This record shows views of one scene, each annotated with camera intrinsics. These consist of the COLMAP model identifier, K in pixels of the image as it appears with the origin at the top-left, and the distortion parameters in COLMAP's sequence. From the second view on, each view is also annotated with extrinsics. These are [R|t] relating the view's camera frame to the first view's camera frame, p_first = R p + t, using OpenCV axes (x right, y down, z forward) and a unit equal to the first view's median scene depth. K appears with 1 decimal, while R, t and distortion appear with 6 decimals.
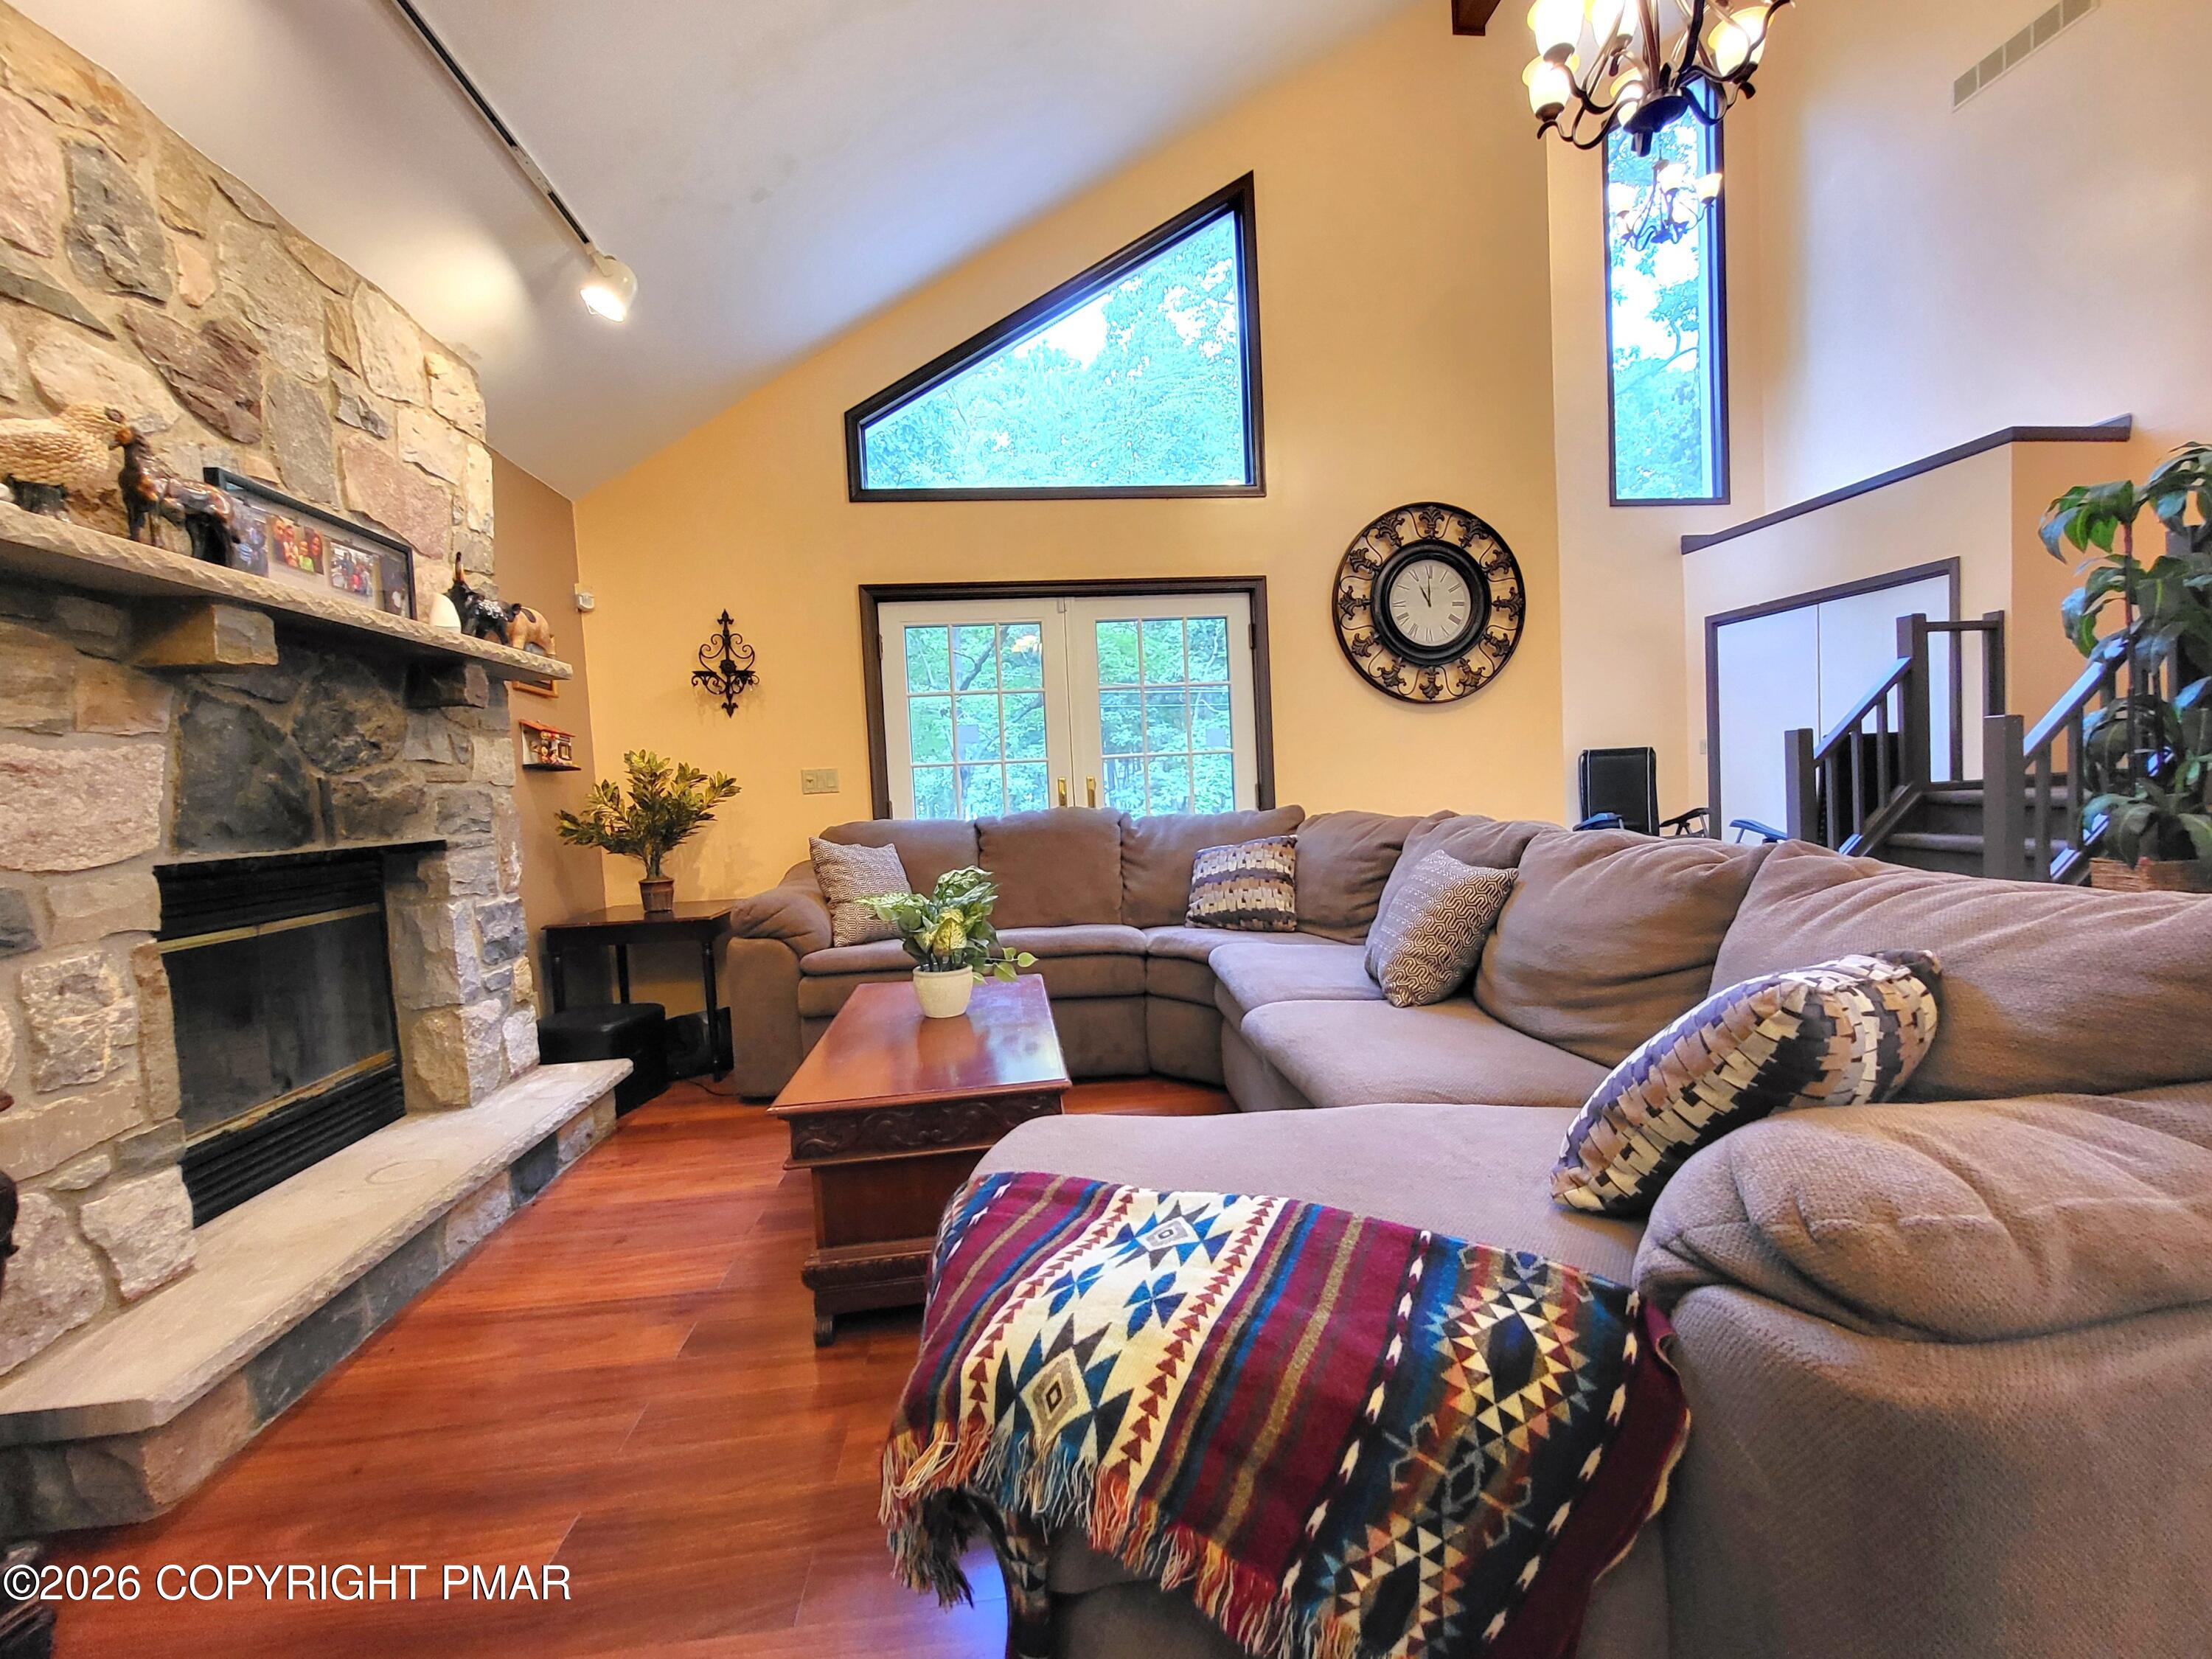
lens RADIAL K [[949.4, 0, 1124.8], [0, 949.4, 830.4], [0, 0, 1]] dist [-0.001263, -0.000151]
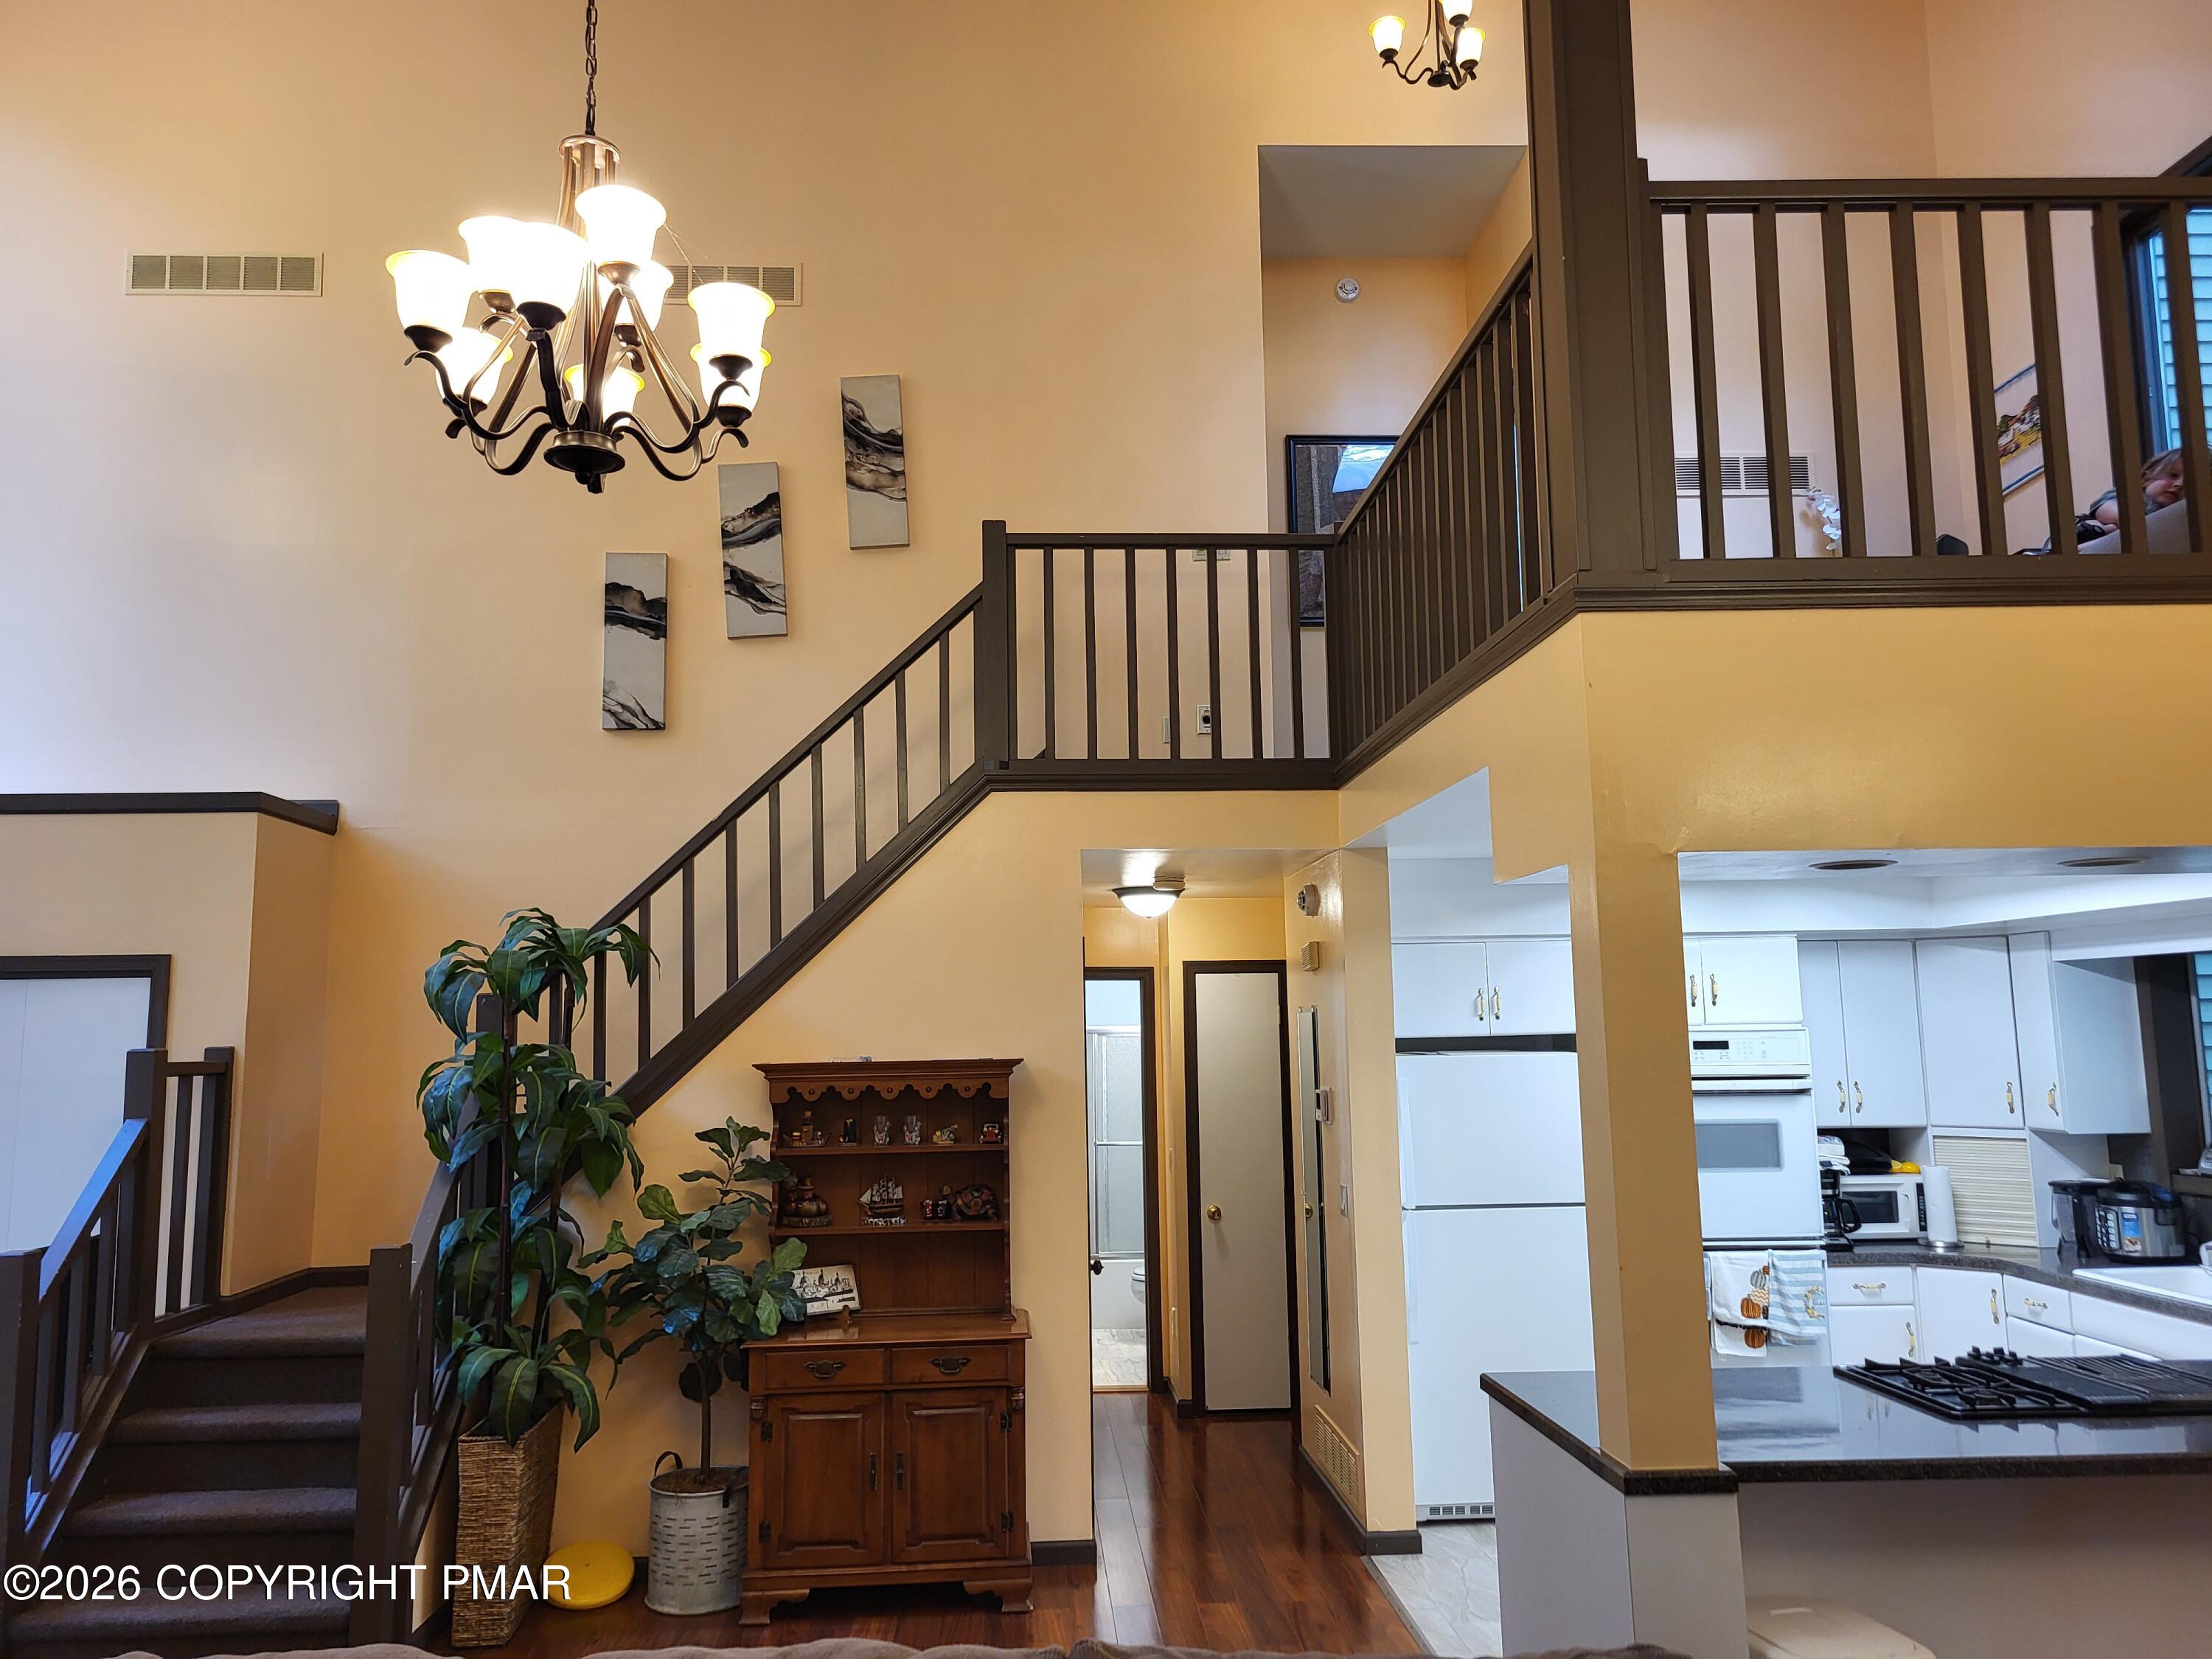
lens RADIAL K [[1674.4, 0, 1106.1], [0, 1674.4, 807.7], [0, 0, 1]] dist [0.044804, -0.013821]
pose [[0.064417, 0.181054, 0.981361, -0.438232], [0.060977, 0.980852, -0.184963, -0.226659], [-0.996058, 0.071756, 0.052143, 0.485026]]
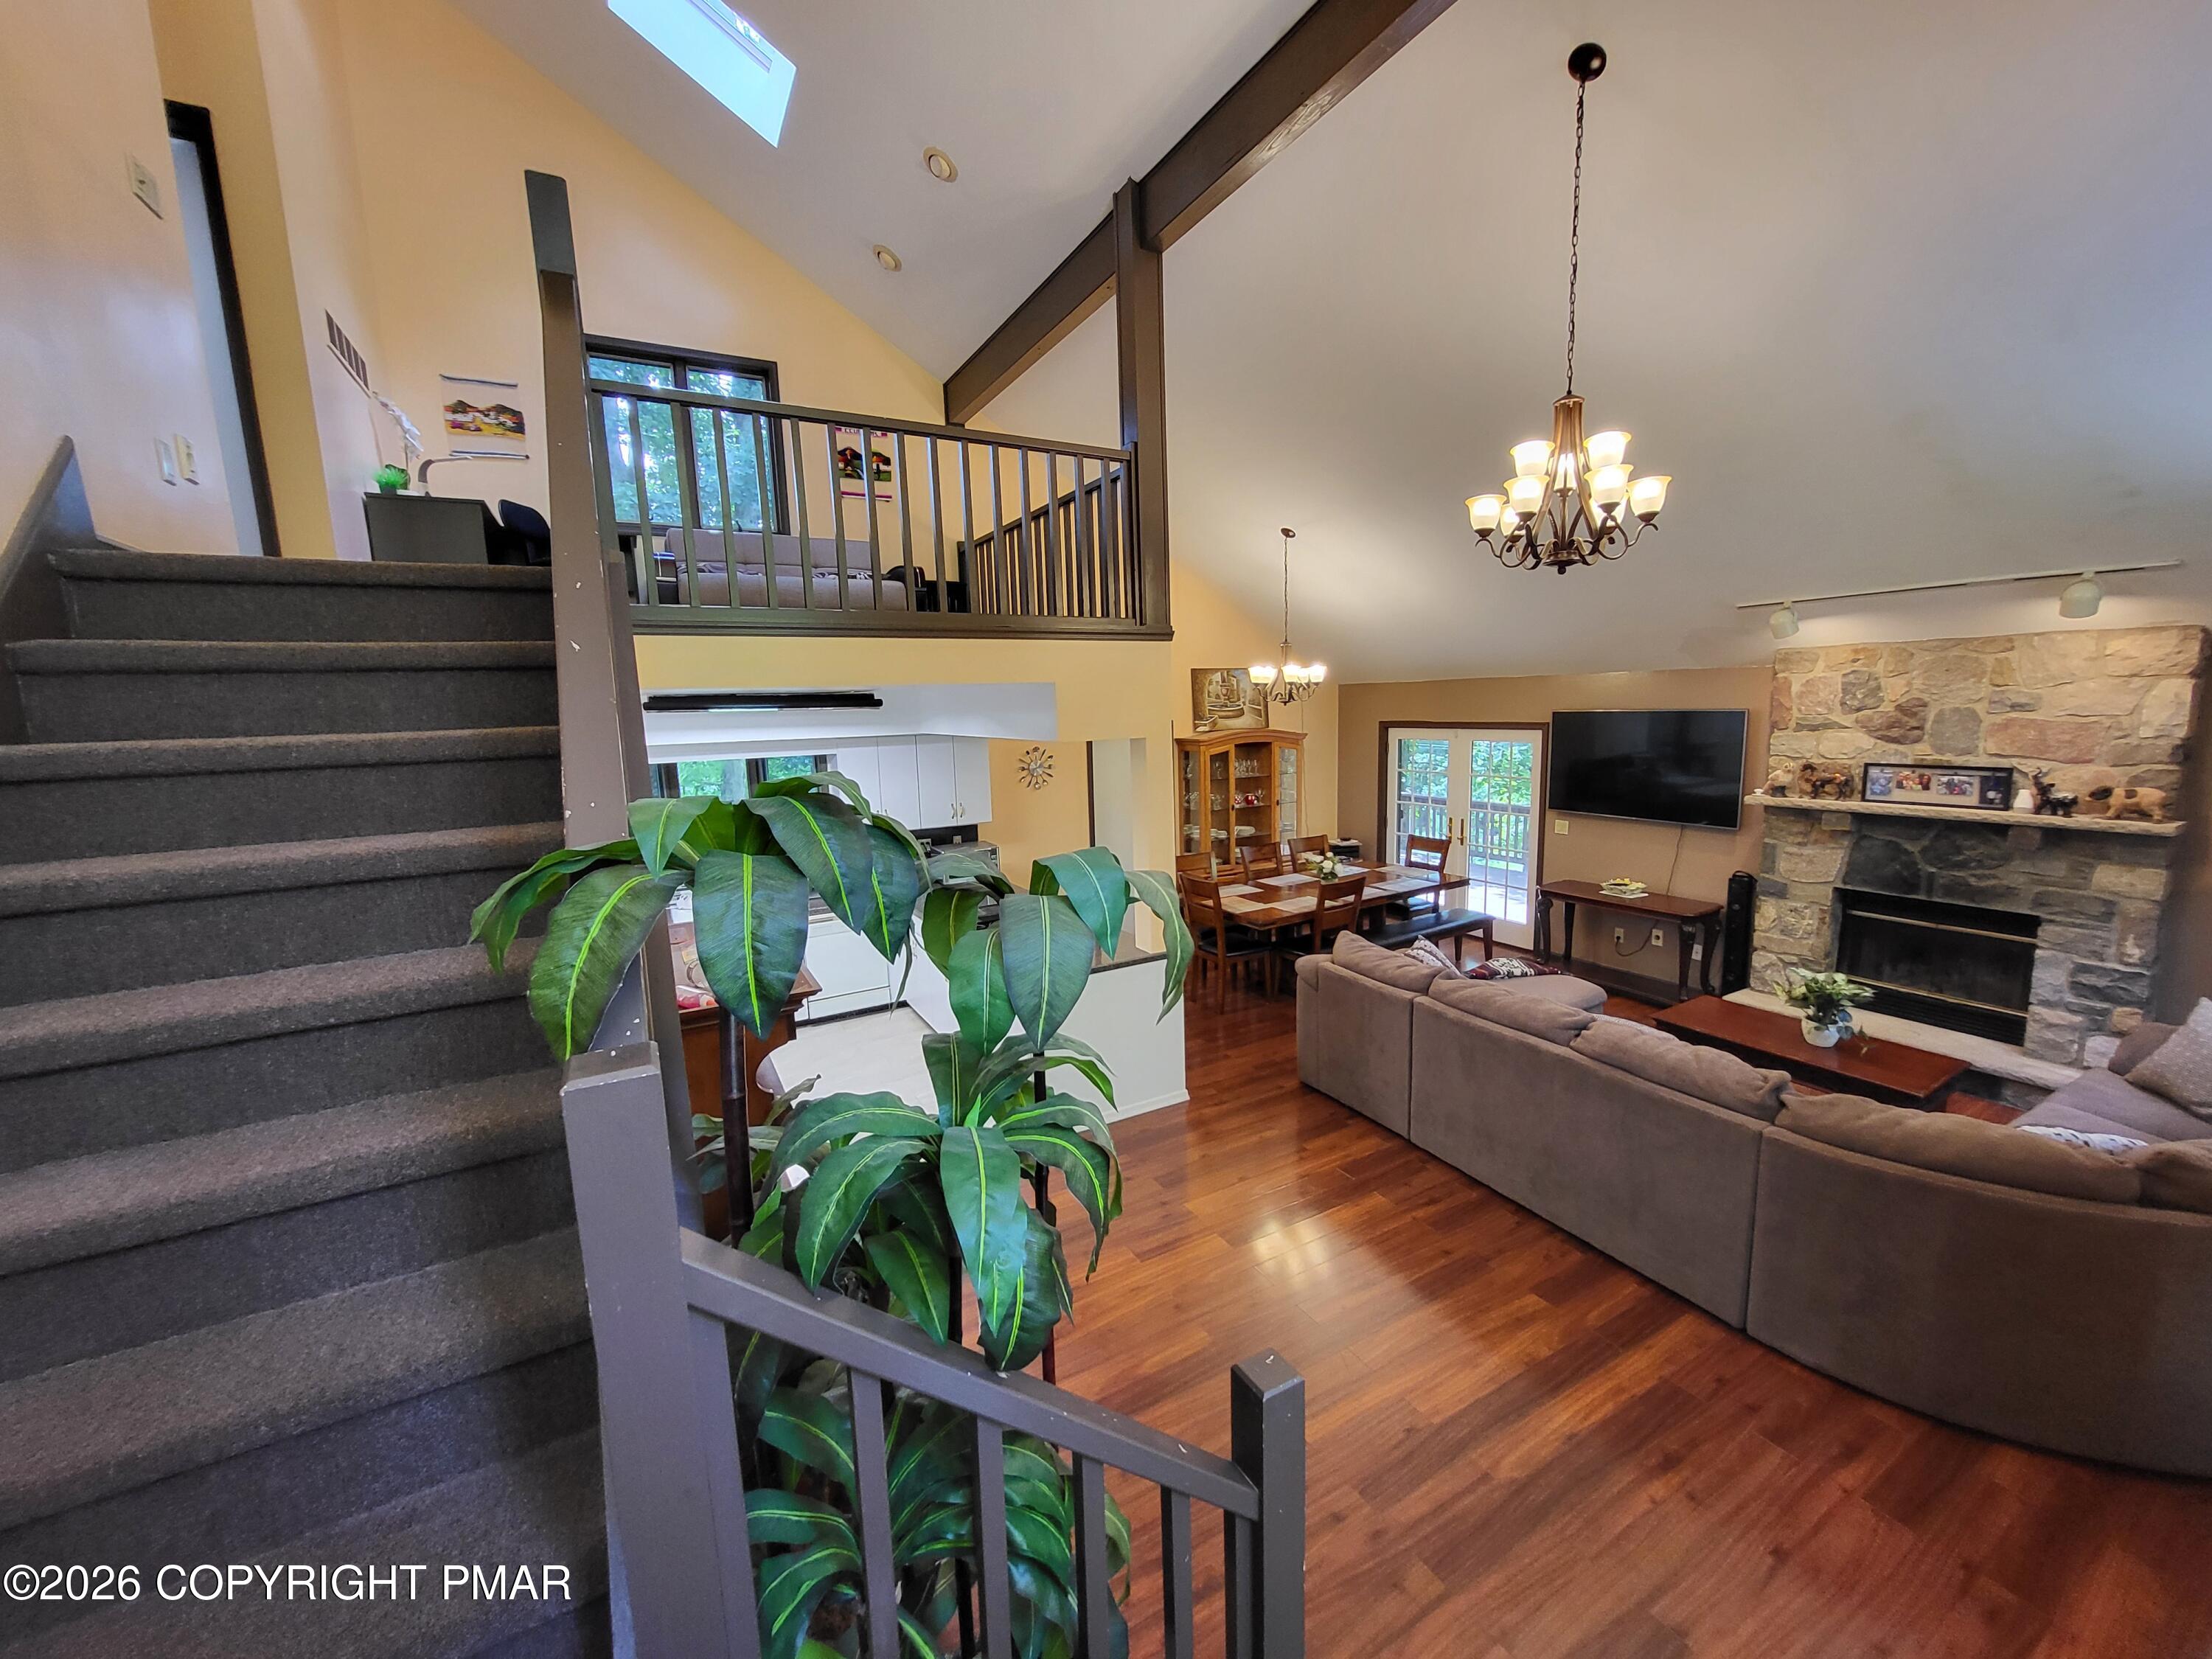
lens RADIAL K [[870.5, 0, 1121.9], [0, 870.5, 831.4], [0, 0, 1]] dist [-0.001880, -0.000471]
pose [[-0.918746, 0.133486, -0.371601, 1.398671], [0.057443, 0.976295, 0.208682, -0.551000], [0.390648, 0.170380, -0.904635, 1.632843]]
